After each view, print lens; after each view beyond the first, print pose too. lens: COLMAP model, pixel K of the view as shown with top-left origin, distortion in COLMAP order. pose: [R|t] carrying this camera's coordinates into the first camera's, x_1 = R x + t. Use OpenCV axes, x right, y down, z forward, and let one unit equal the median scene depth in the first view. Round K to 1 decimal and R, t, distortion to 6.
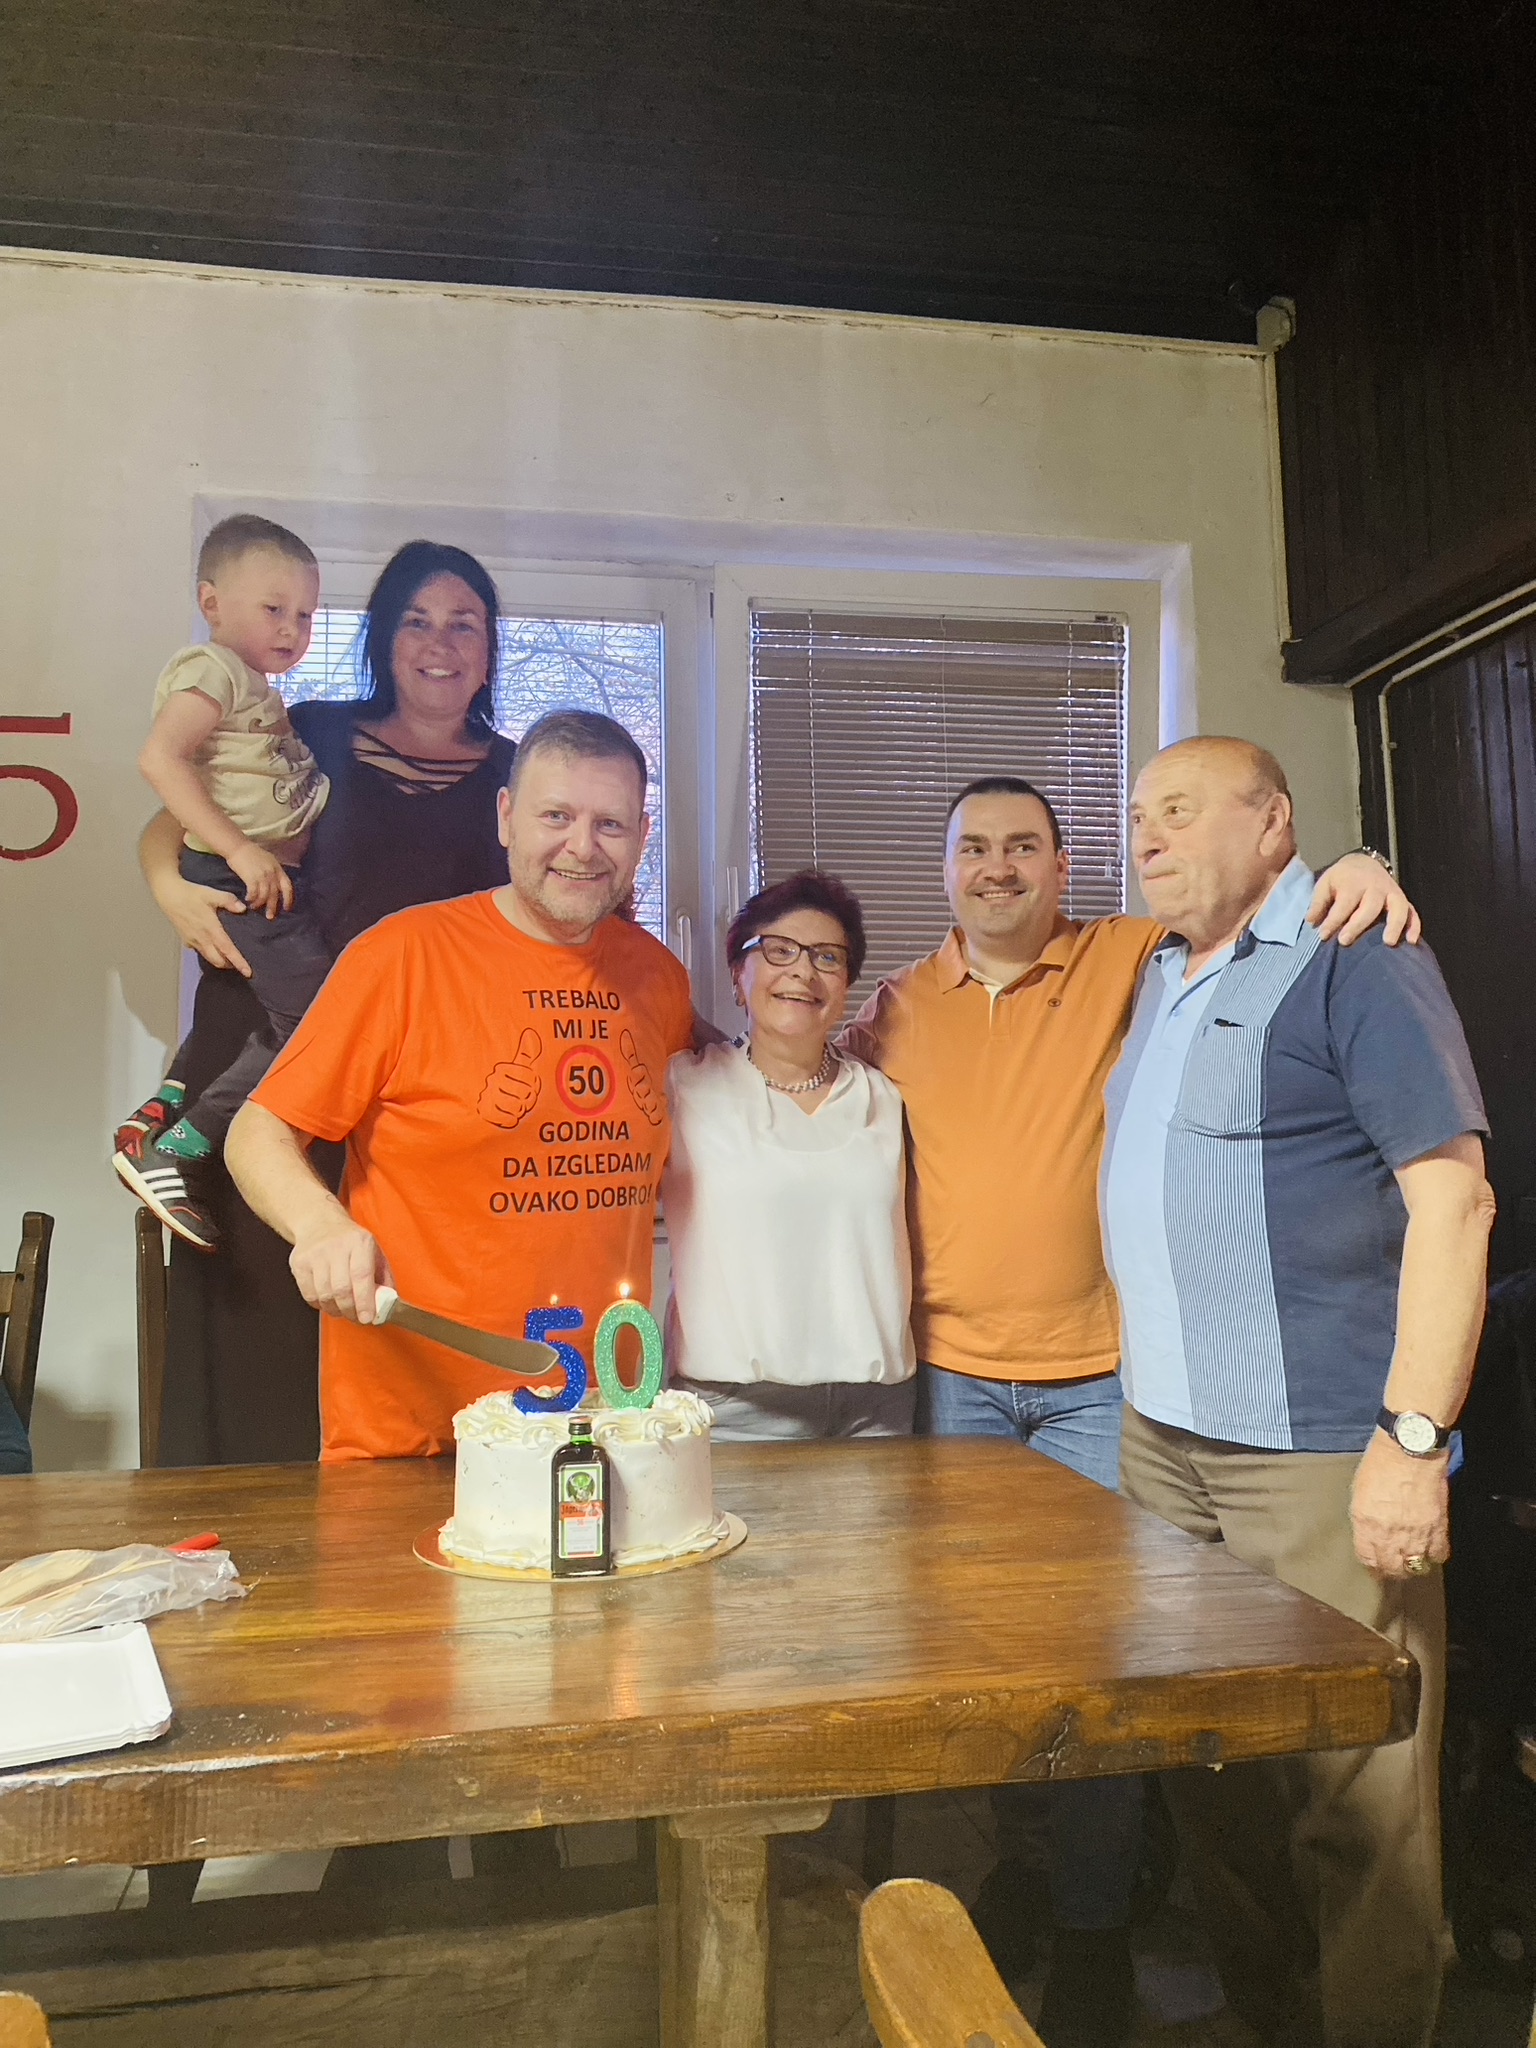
lens RADIAL K [[1564.7, 0, 773.2], [0, 1564.7, 999.4], [0, 0, 1]] dist [0.015824, -0.010310]
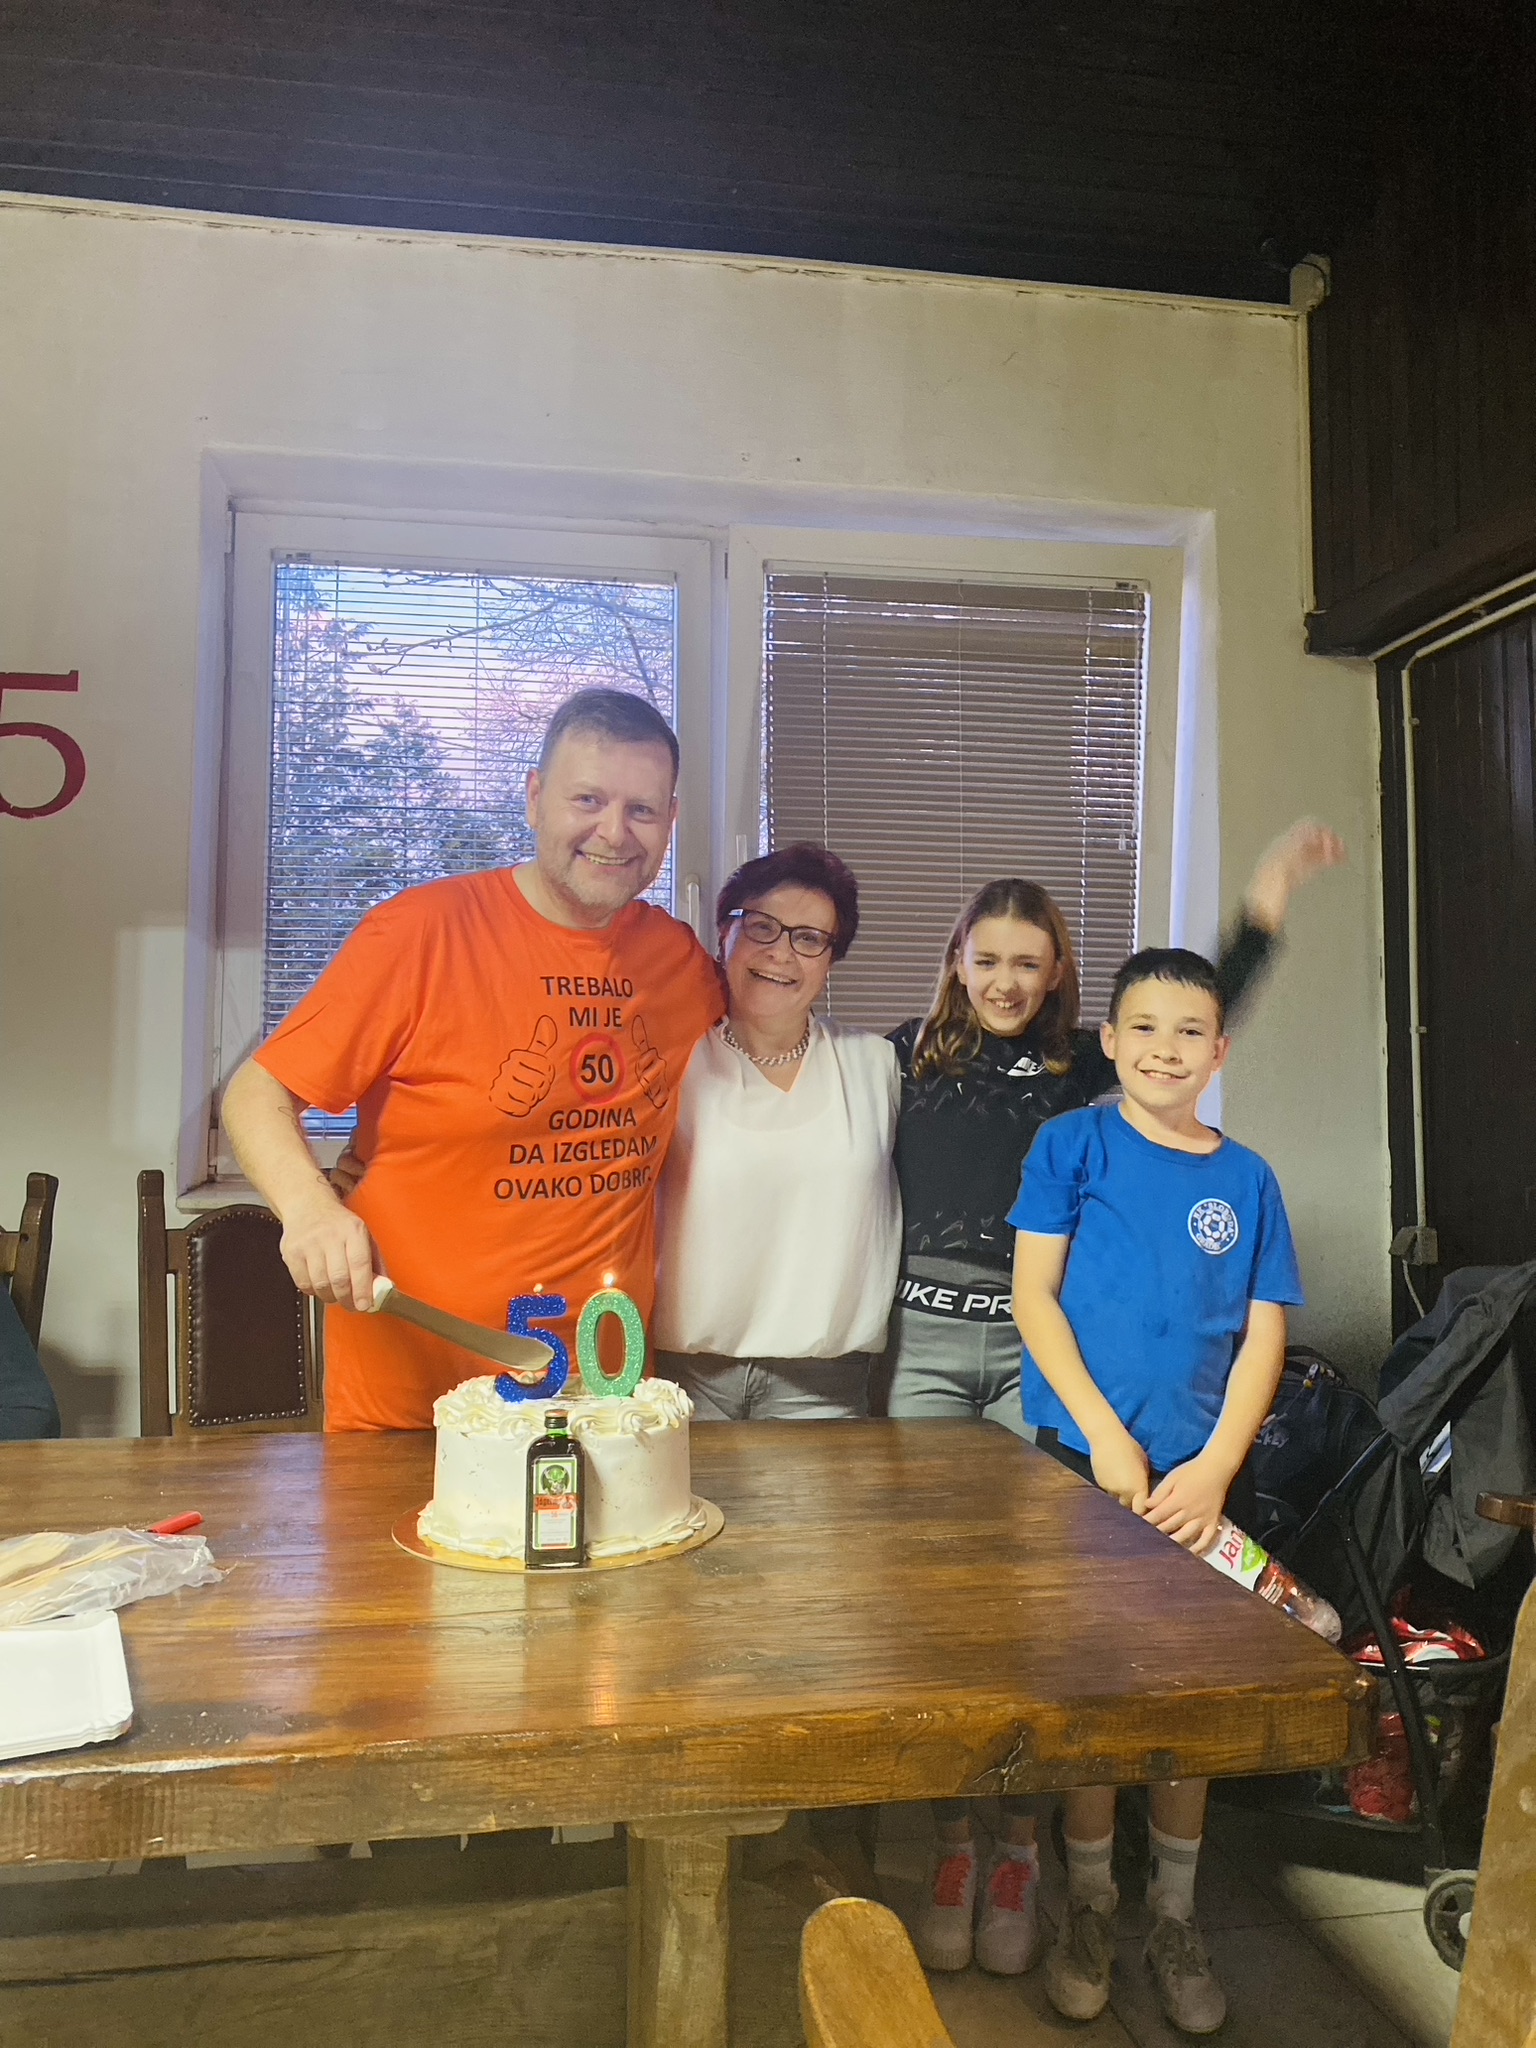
lens RADIAL K [[1564.7, 0, 774.5], [0, 1564.7, 1004.5], [0, 0, 1]] dist [0.015824, -0.010310]
pose [[0.999711, 0.018166, -0.015745, 0.028202], [-0.017554, 0.999117, 0.038183, -0.034636], [0.016425, -0.037896, 0.999147, 0.008820]]
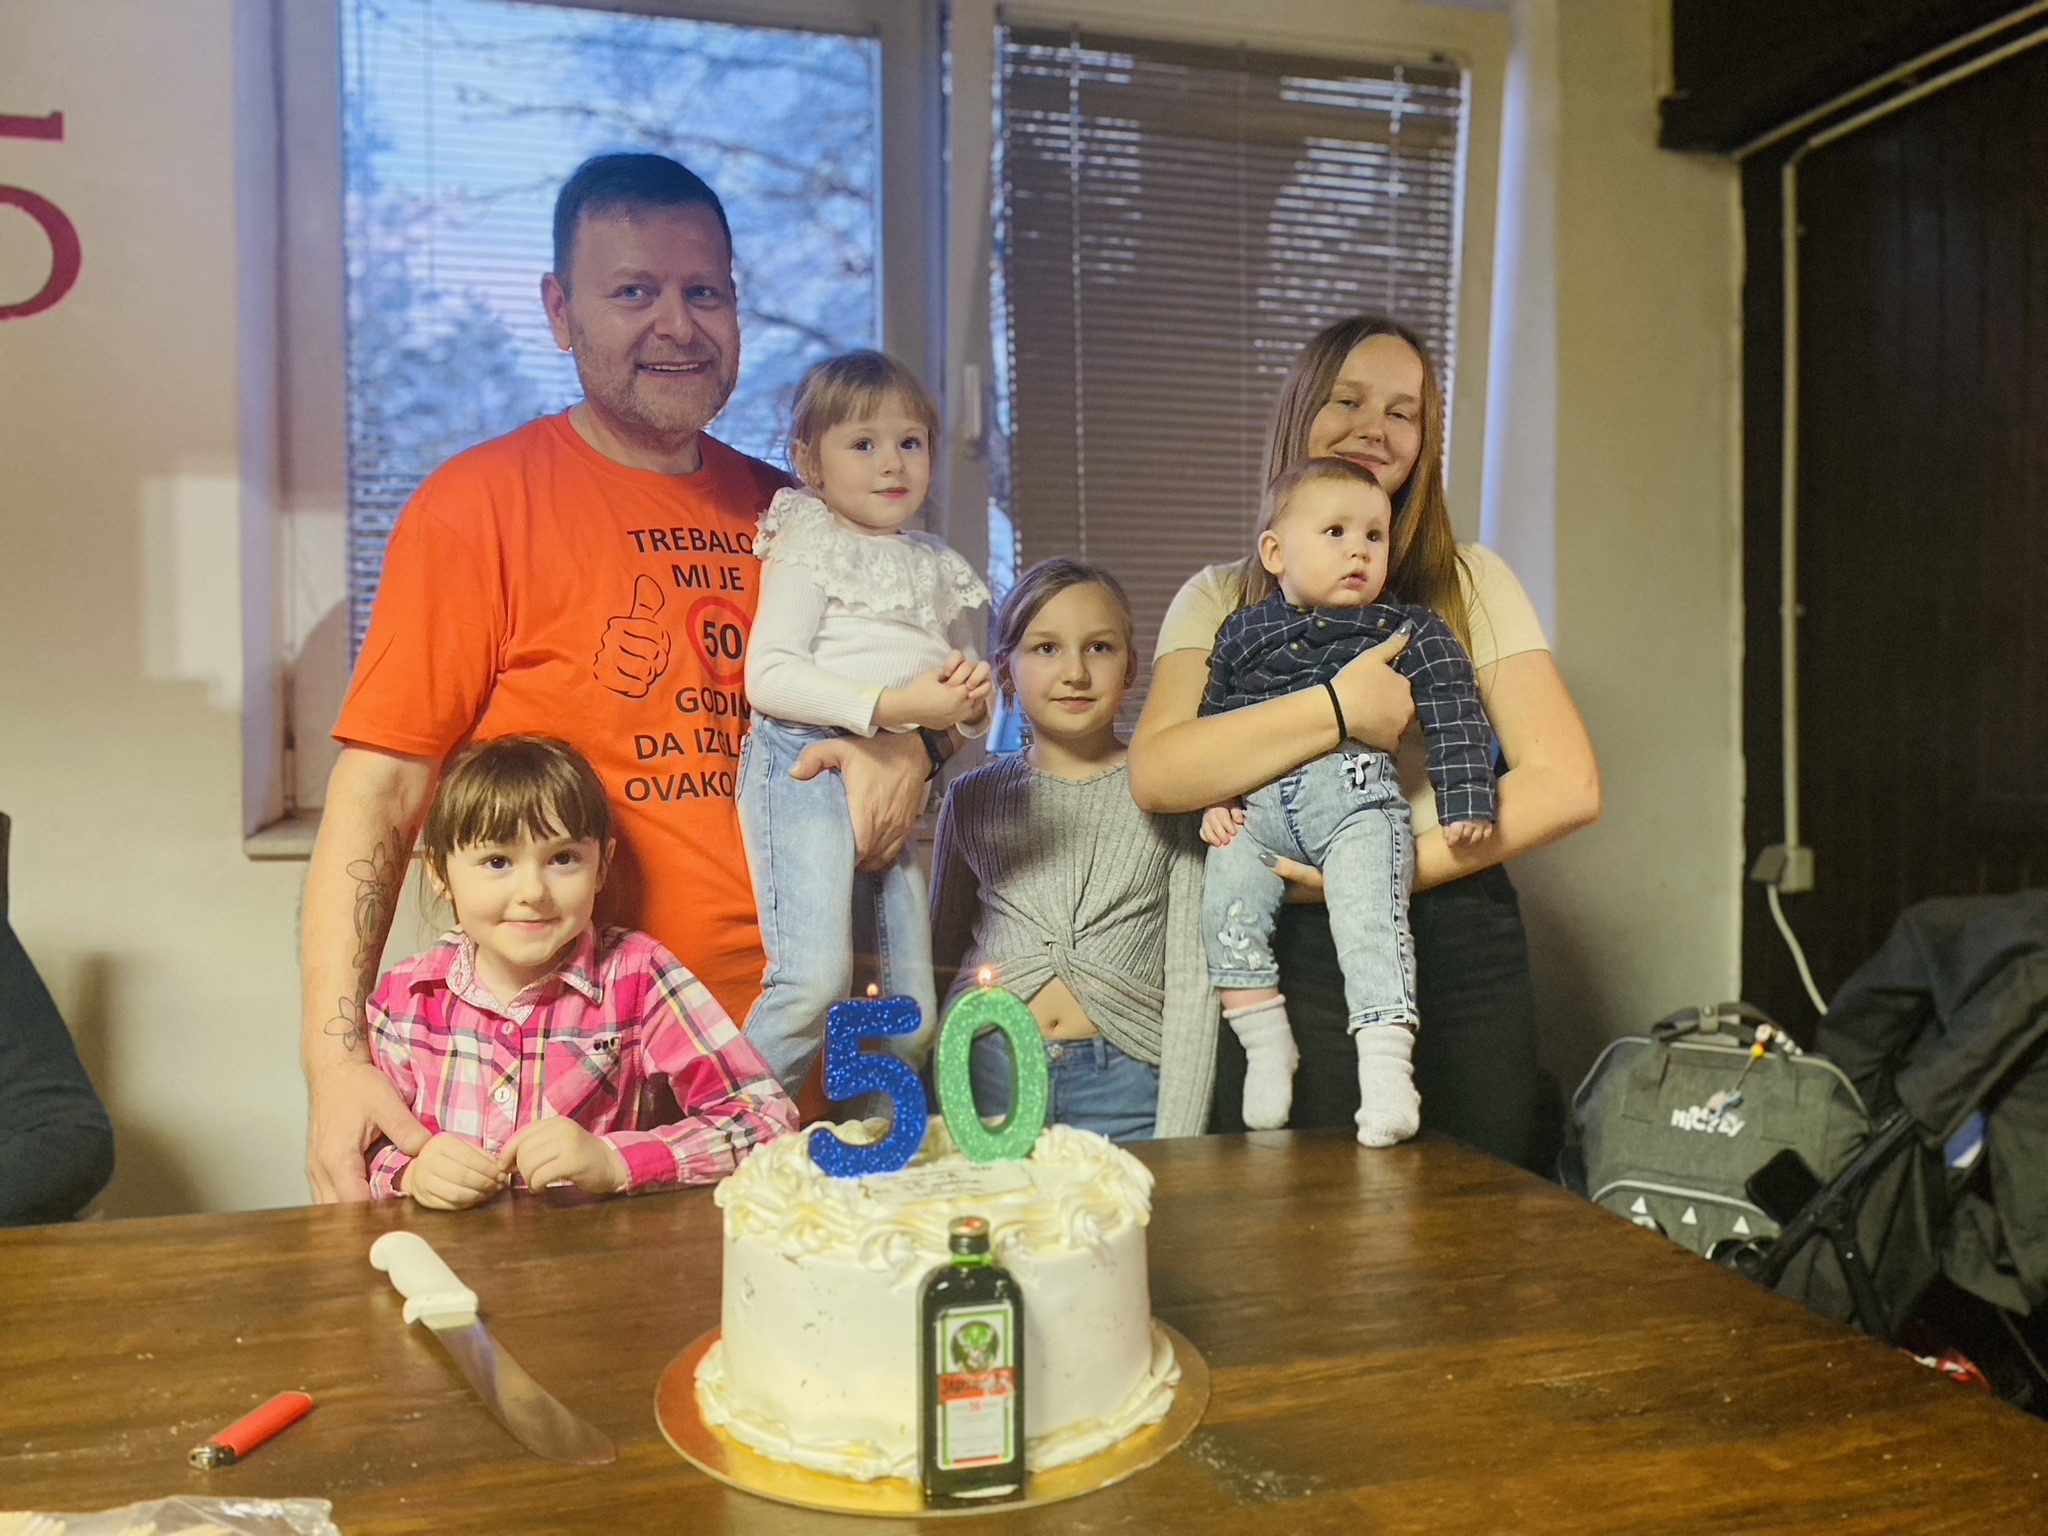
lens RADIAL K [[1564.7, 0, 1016.8], [0, 1564.7, 759.8], [0, 0, 1]] dist [0.015824, -0.010310]
pose [[0.996616, 0.005843, 0.081987, -0.155265], [-0.015795, 0.992493, 0.121276, 0.035031], [-0.080663, -0.122160, 0.989227, 0.470665]]
